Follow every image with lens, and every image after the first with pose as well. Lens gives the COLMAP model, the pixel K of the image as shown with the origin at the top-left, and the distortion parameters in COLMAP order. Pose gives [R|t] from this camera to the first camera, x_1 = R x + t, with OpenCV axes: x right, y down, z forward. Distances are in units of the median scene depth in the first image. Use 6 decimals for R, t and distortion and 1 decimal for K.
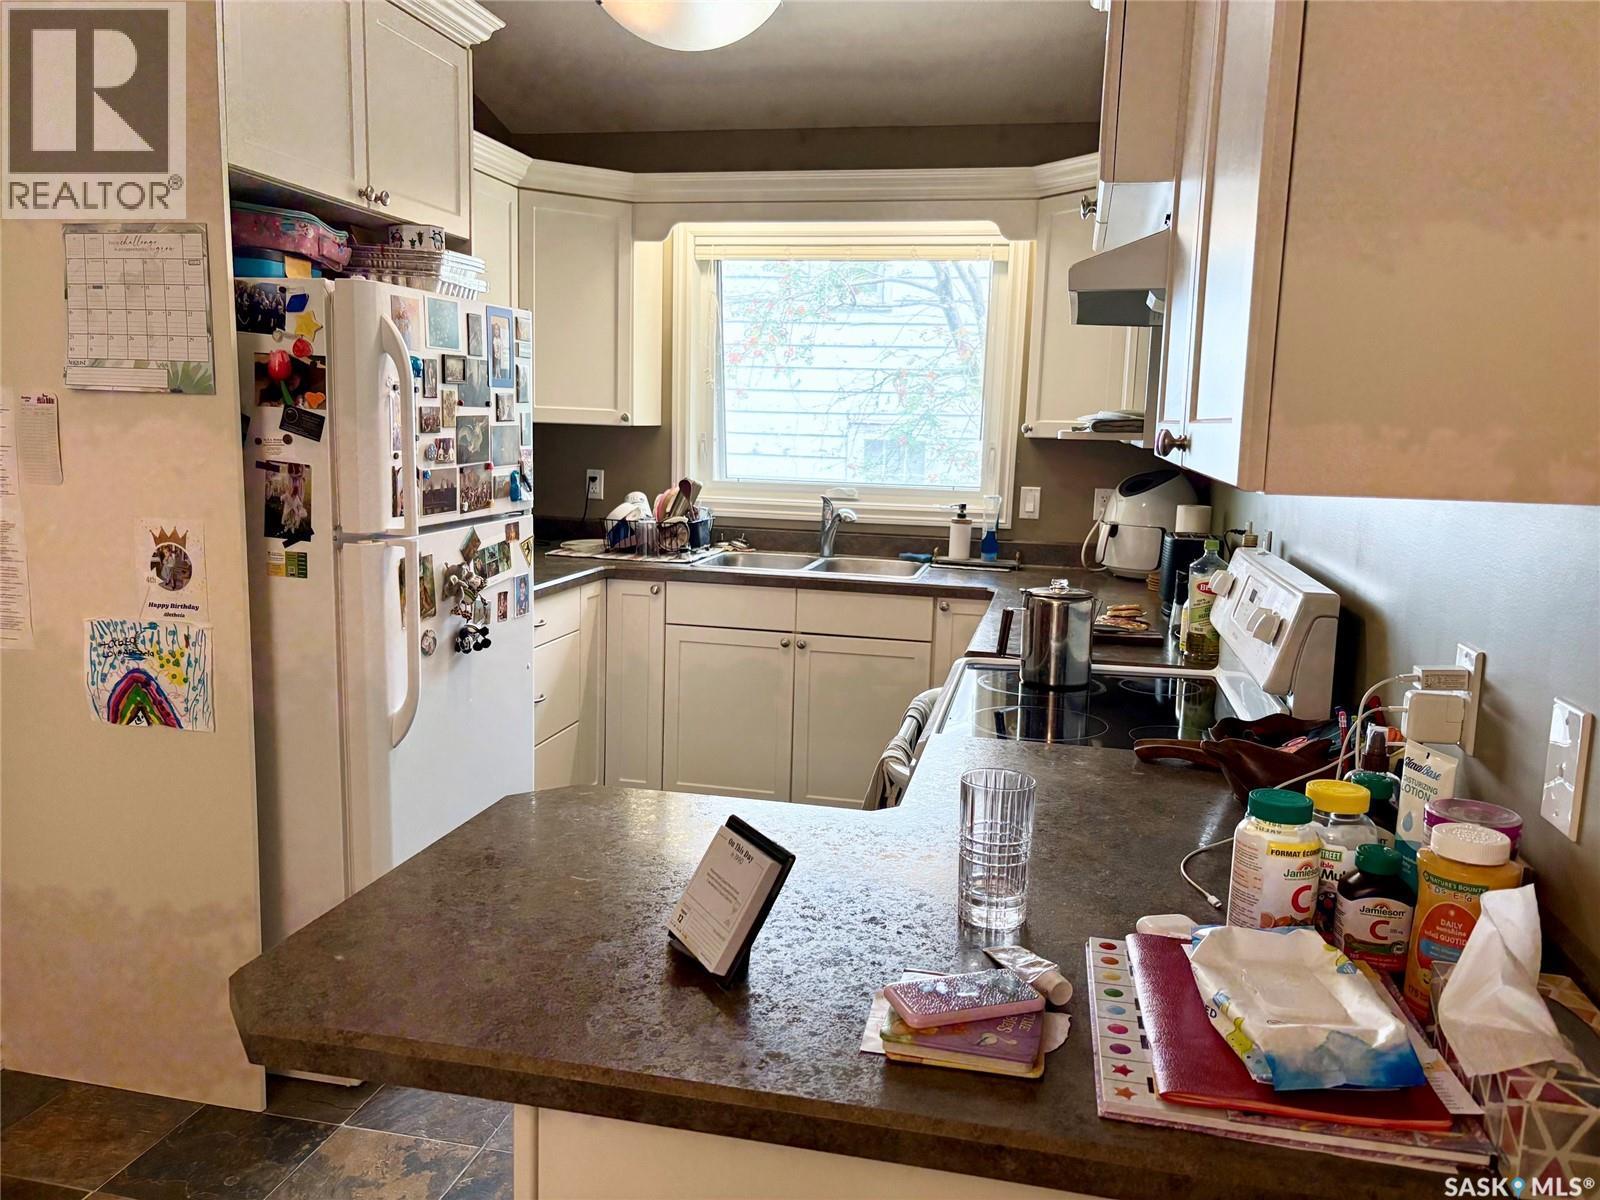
lens RADIAL K [[1237.8, 0, 791.5], [0, 1237.8, 606.3], [0, 0, 1]] dist [0.053115, -0.045853]
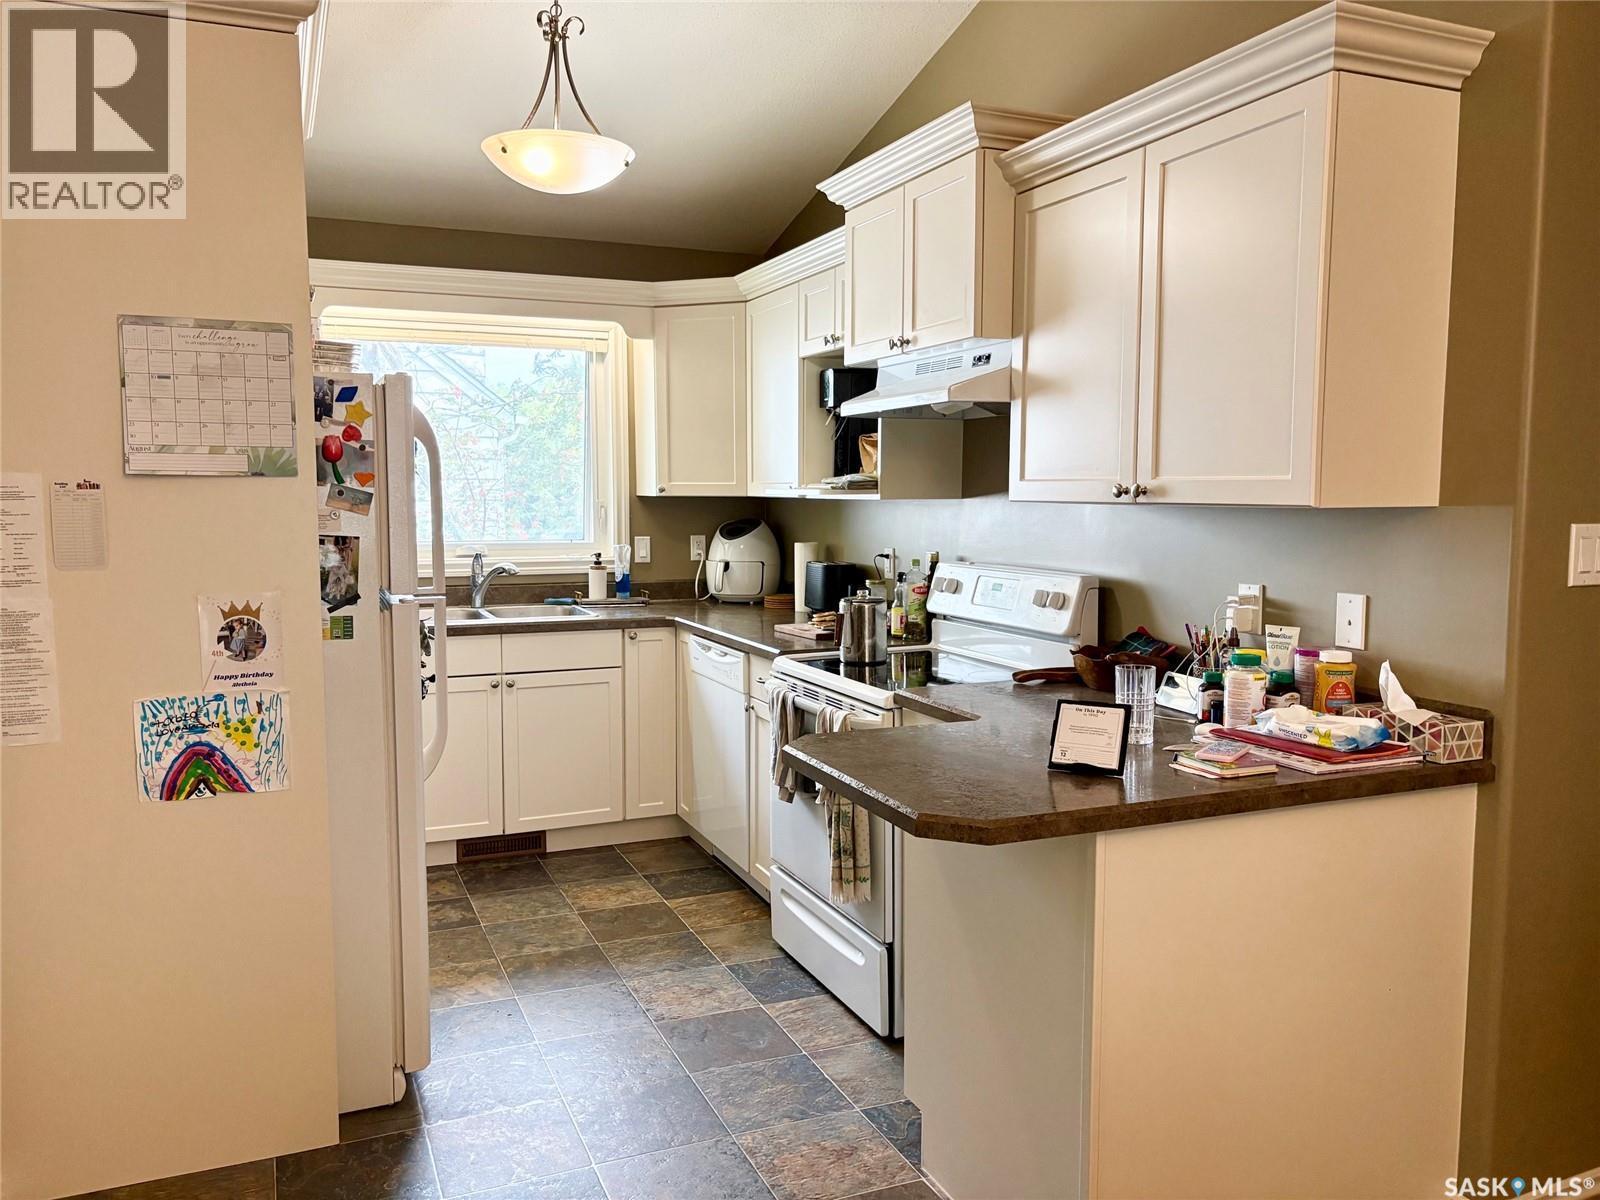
lens RADIAL K [[1237.8, 0, 807.1], [0, 1237.8, 596.2], [0, 0, 1]] dist [0.053115, -0.045853]
pose [[0.805284, -0.078200, 0.587709, -0.717815], [0.110415, 0.993703, -0.019071, 0.005611], [-0.582516, 0.080249, 0.808848, -0.134563]]
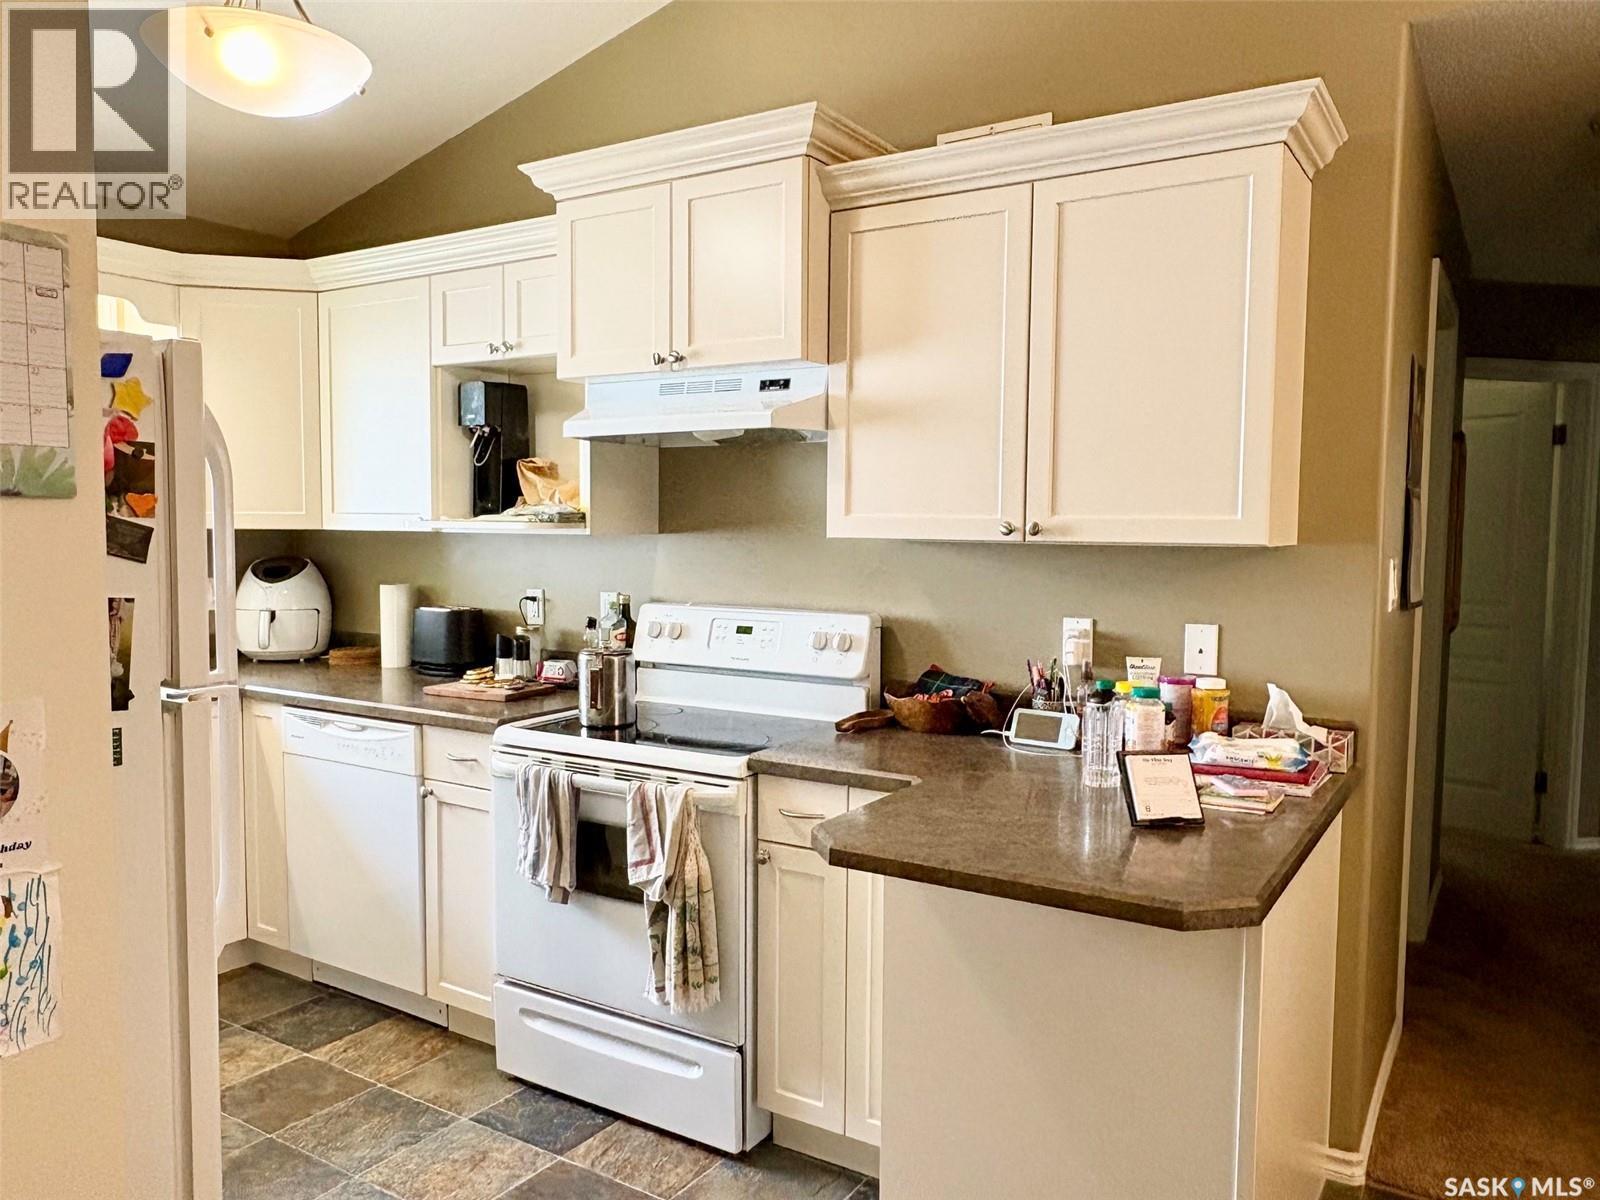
lens RADIAL K [[1183.6, 0, 809.0], [0, 1183.6, 605.2], [0, 0, 1]] dist [-0.005537, 0.010413]
pose [[0.324962, -0.088384, 0.941588, -0.872052], [0.142135, 0.988879, 0.043769, -0.084178], [-0.934985, 0.119610, 0.333910, 0.429784]]
